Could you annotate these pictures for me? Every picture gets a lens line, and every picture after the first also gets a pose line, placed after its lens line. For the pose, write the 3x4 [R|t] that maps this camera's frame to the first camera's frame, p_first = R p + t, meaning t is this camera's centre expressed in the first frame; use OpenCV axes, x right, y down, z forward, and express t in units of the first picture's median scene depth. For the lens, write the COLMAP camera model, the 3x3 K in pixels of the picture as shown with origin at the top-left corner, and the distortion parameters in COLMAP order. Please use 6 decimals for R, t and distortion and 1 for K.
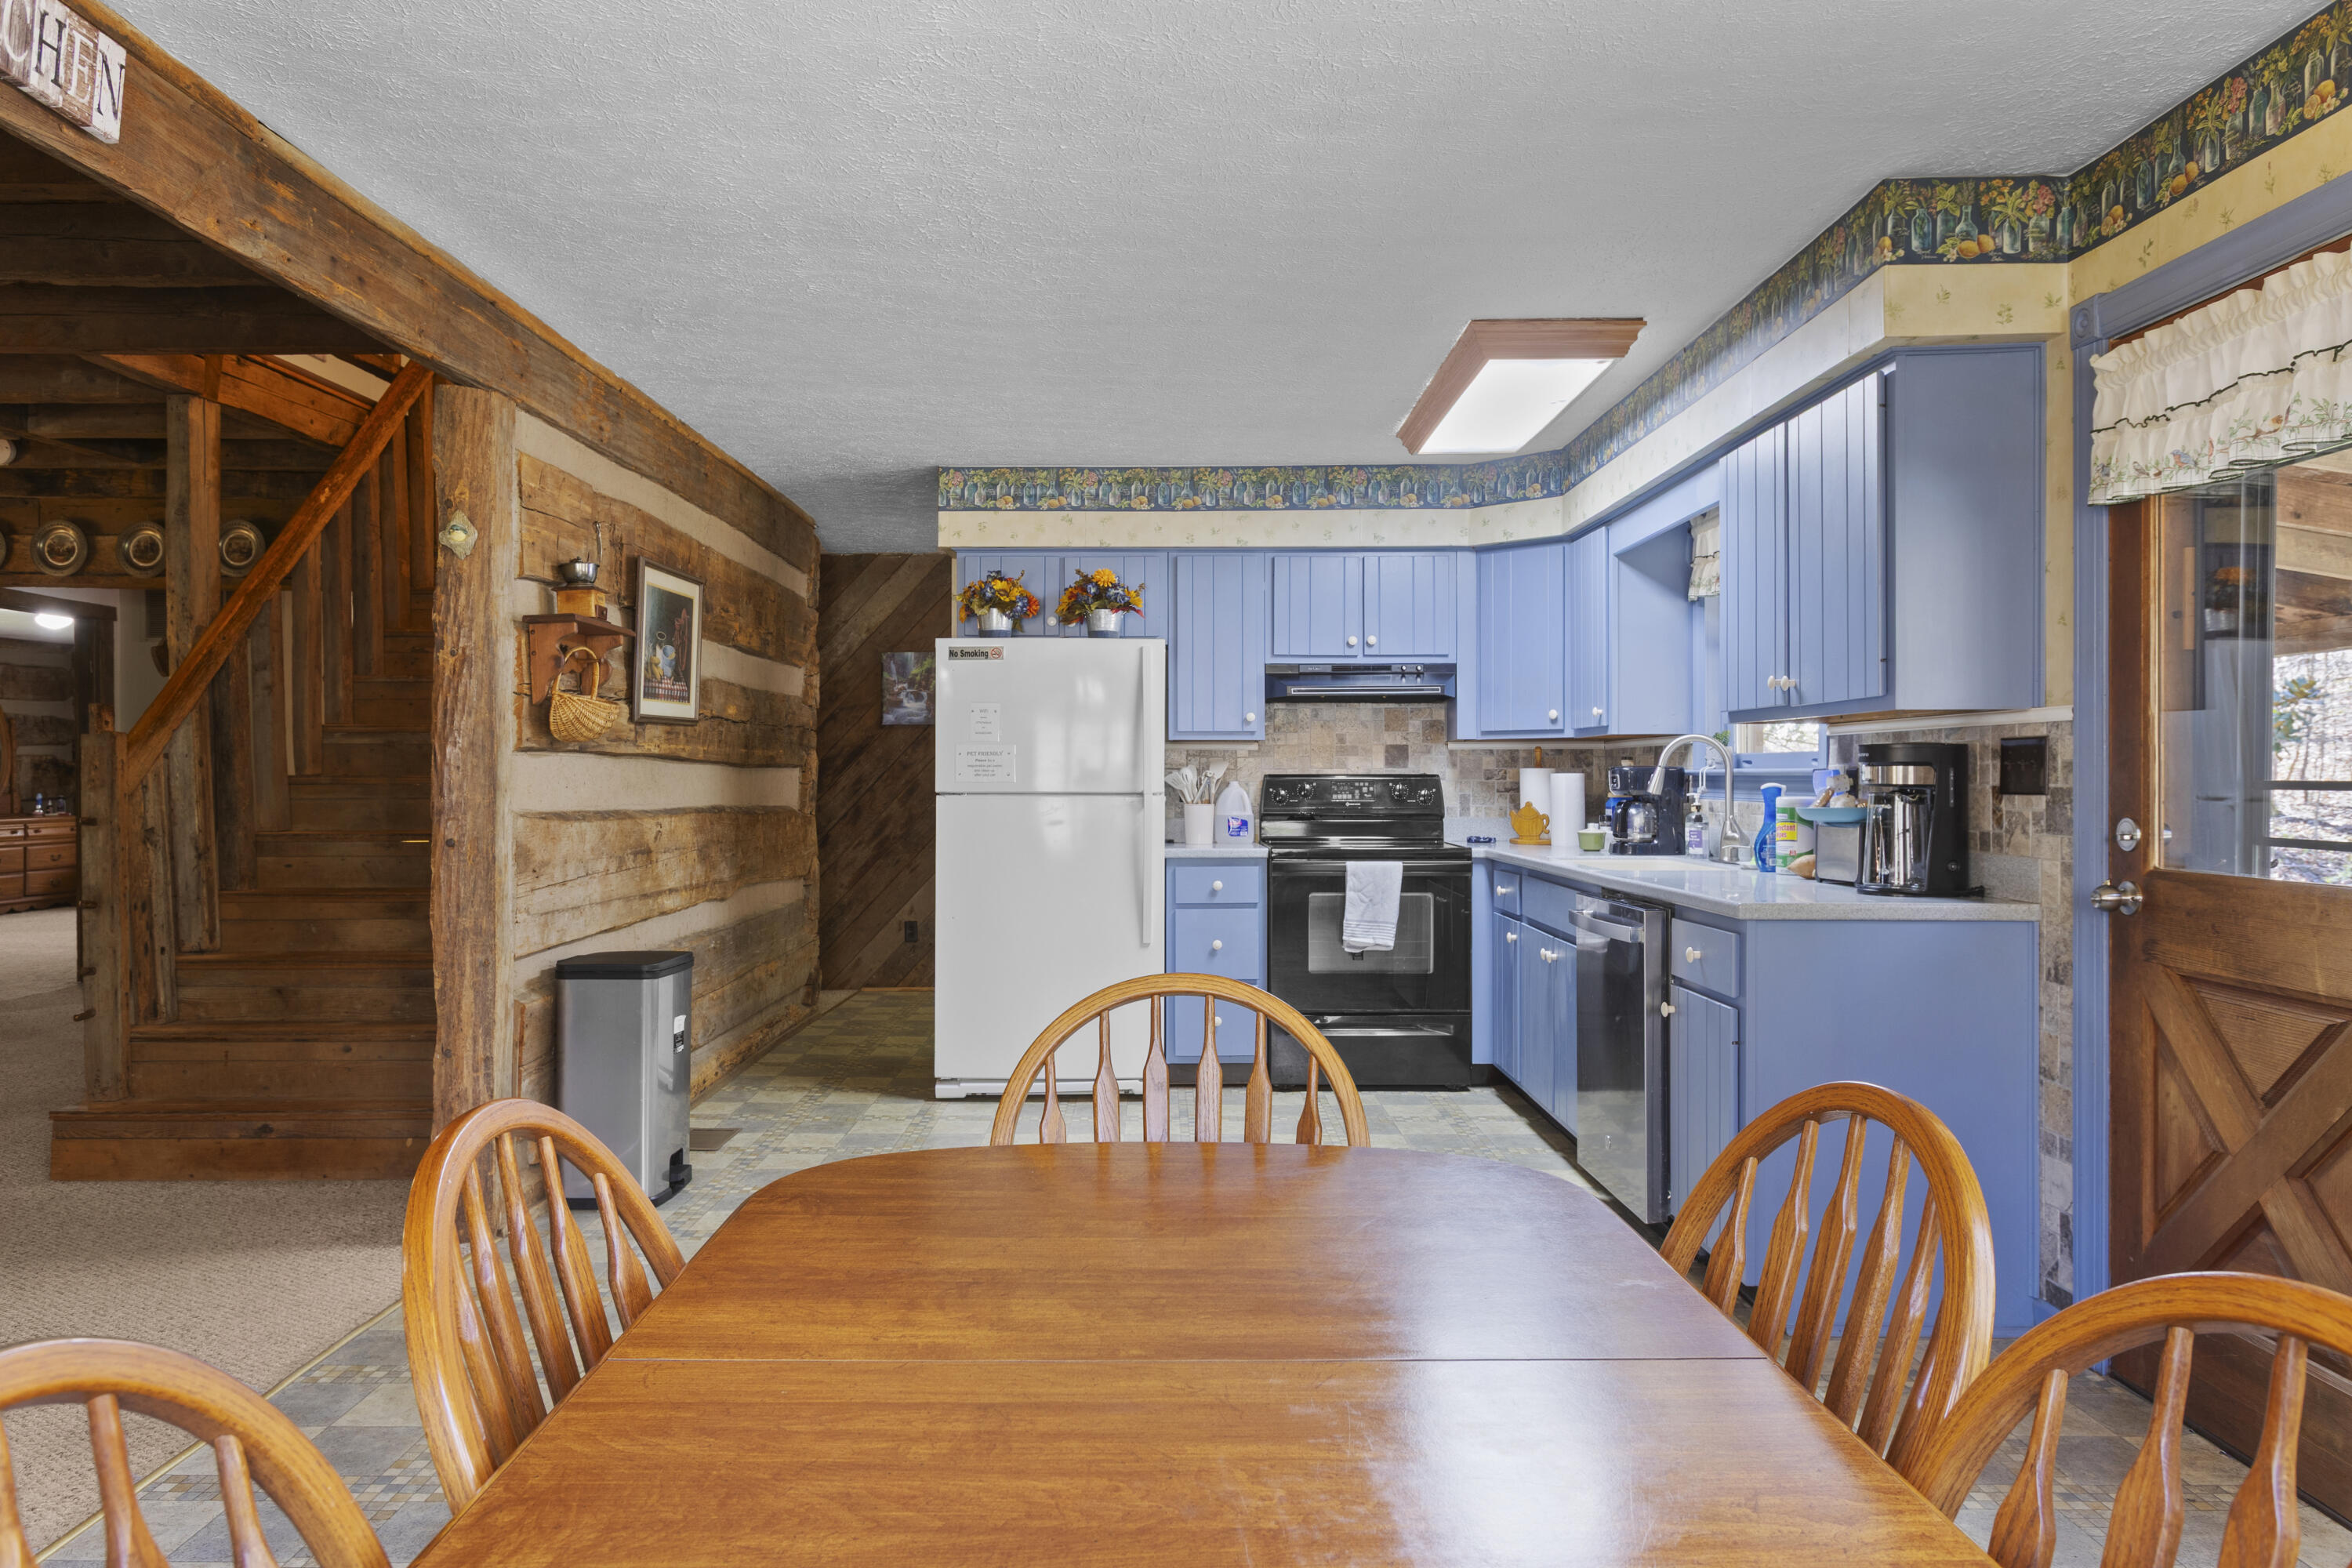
lens RADIAL K [[1563.8, 0, 1225.0], [0, 1563.8, 781.9], [0, 0, 1]] dist [-0.002852, 0.005284]
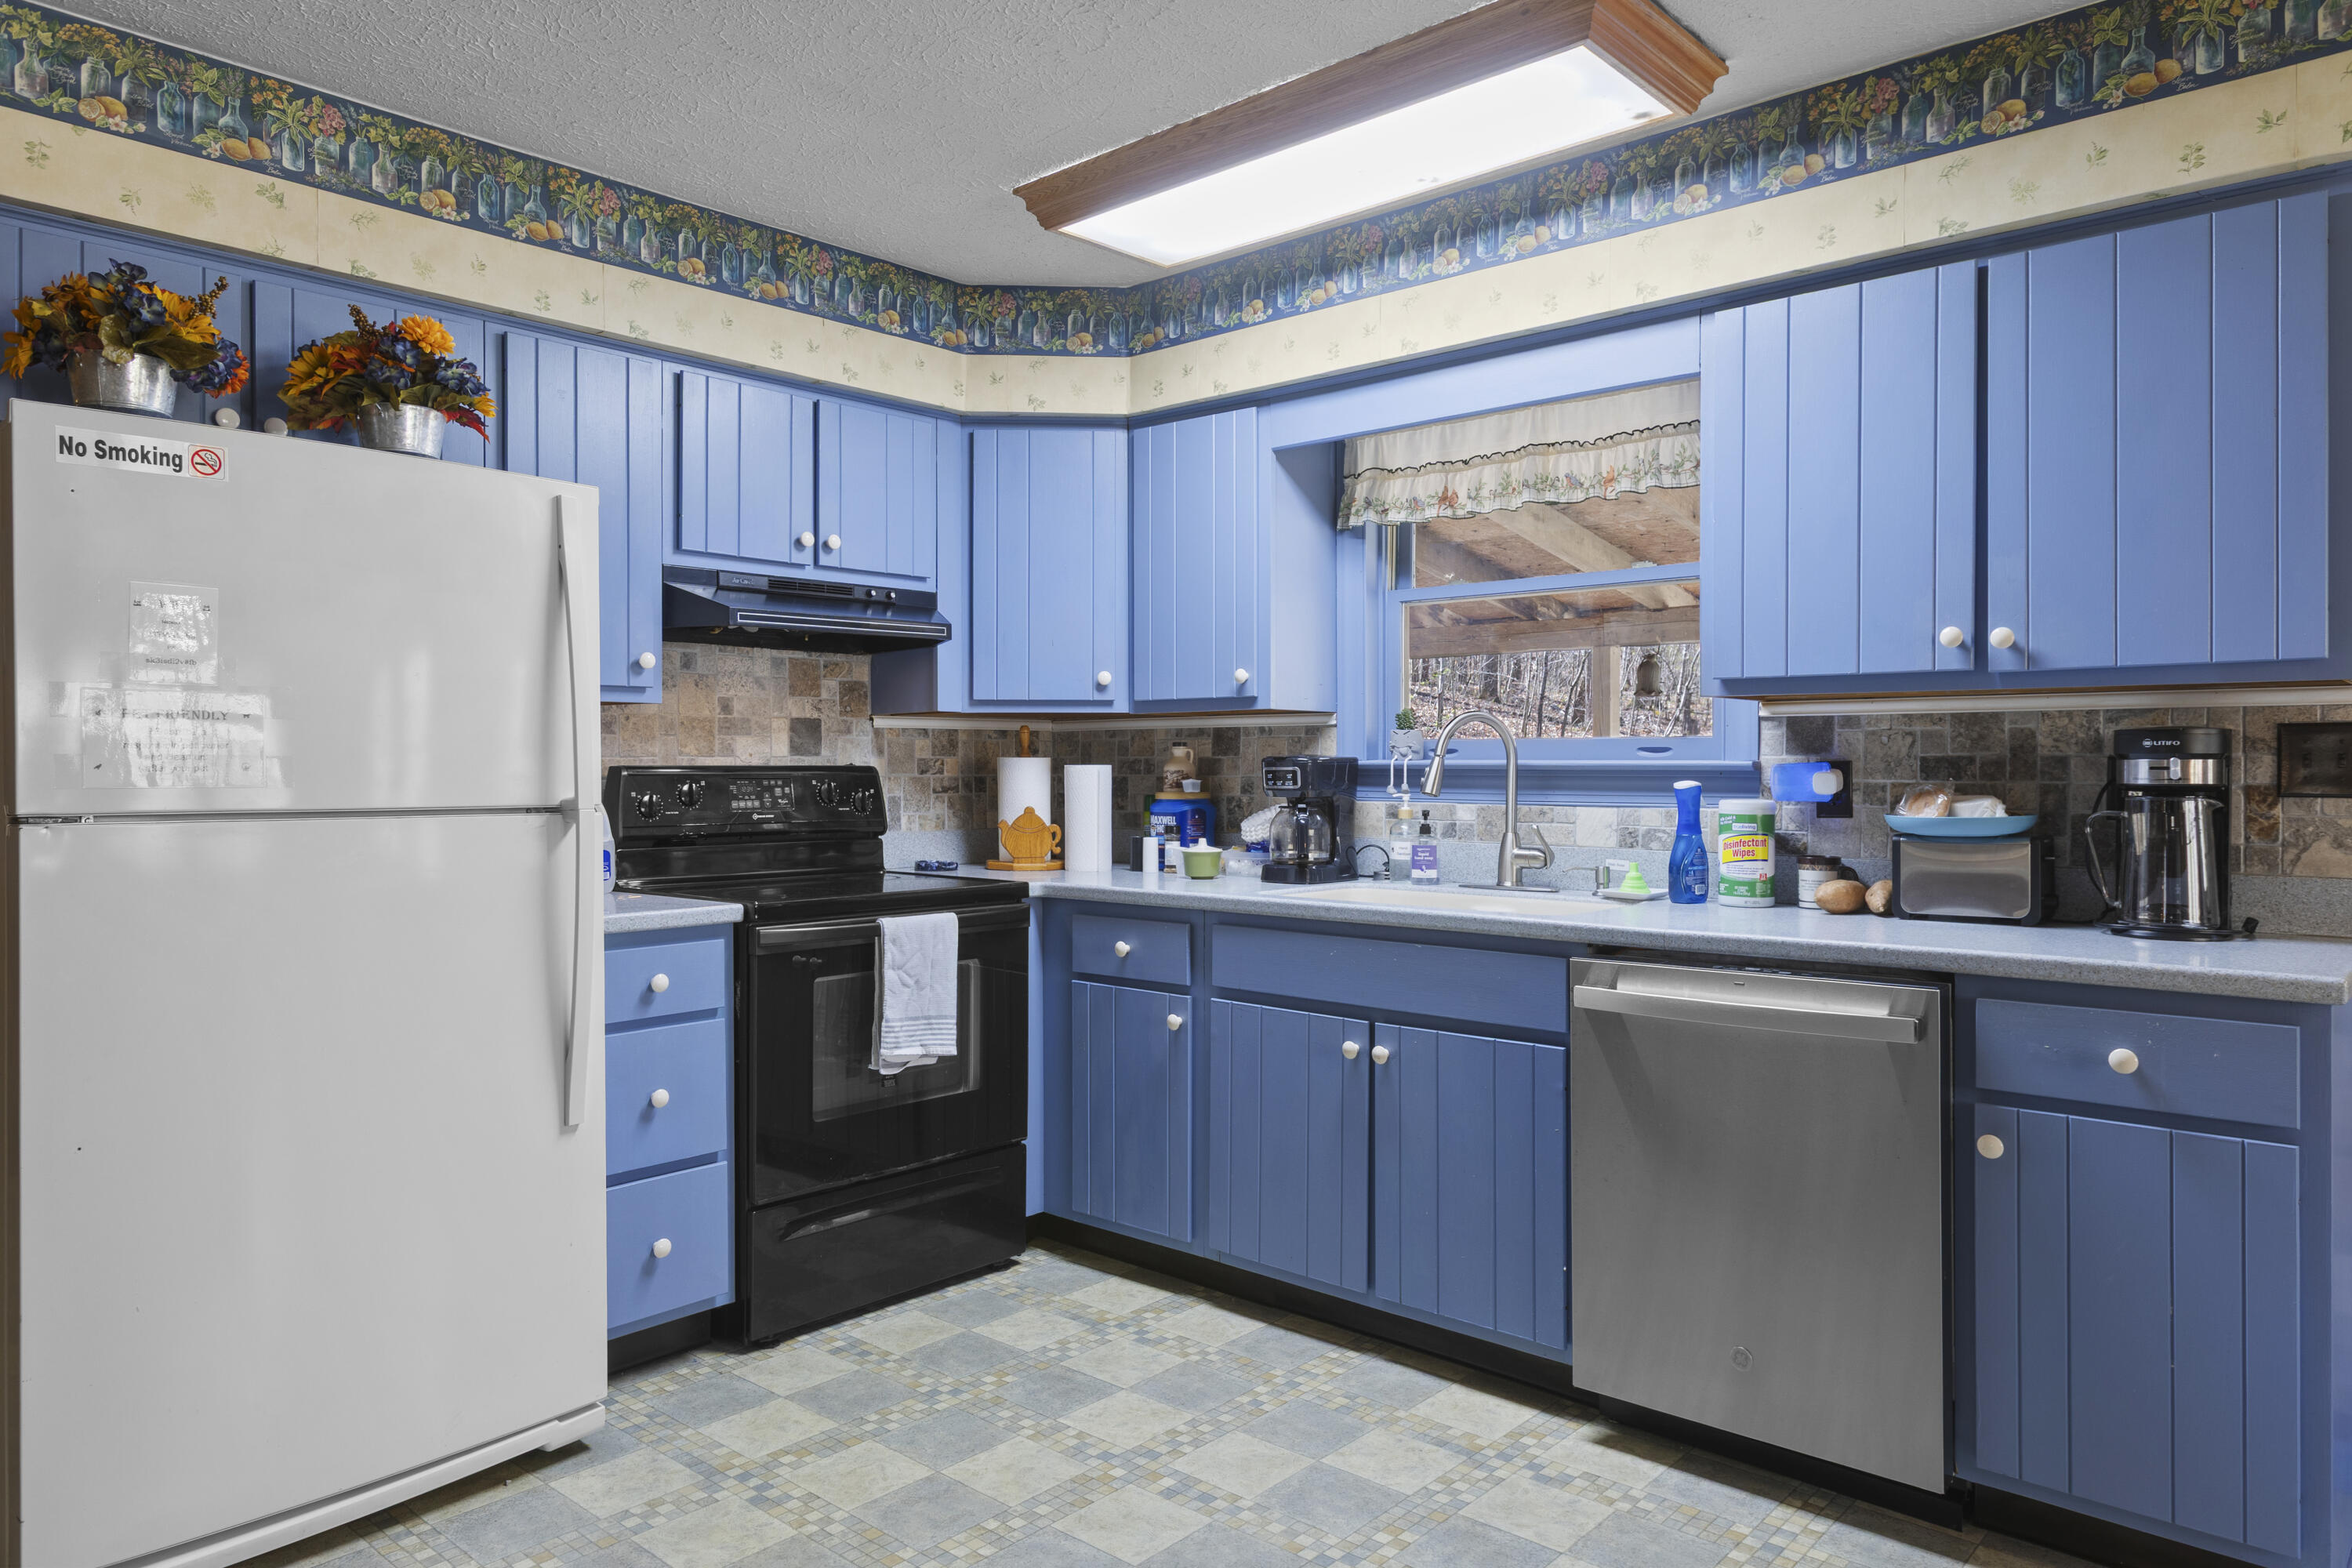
lens RADIAL K [[1563.8, 0, 1180.6], [0, 1563.8, 770.2], [0, 0, 1]] dist [-0.002852, 0.005284]
pose [[0.633832, -0.002344, 0.773467, -0.282284], [0.001760, 0.999997, 0.001588, -0.004243], [-0.773469, 0.000355, 0.633834, 0.518779]]
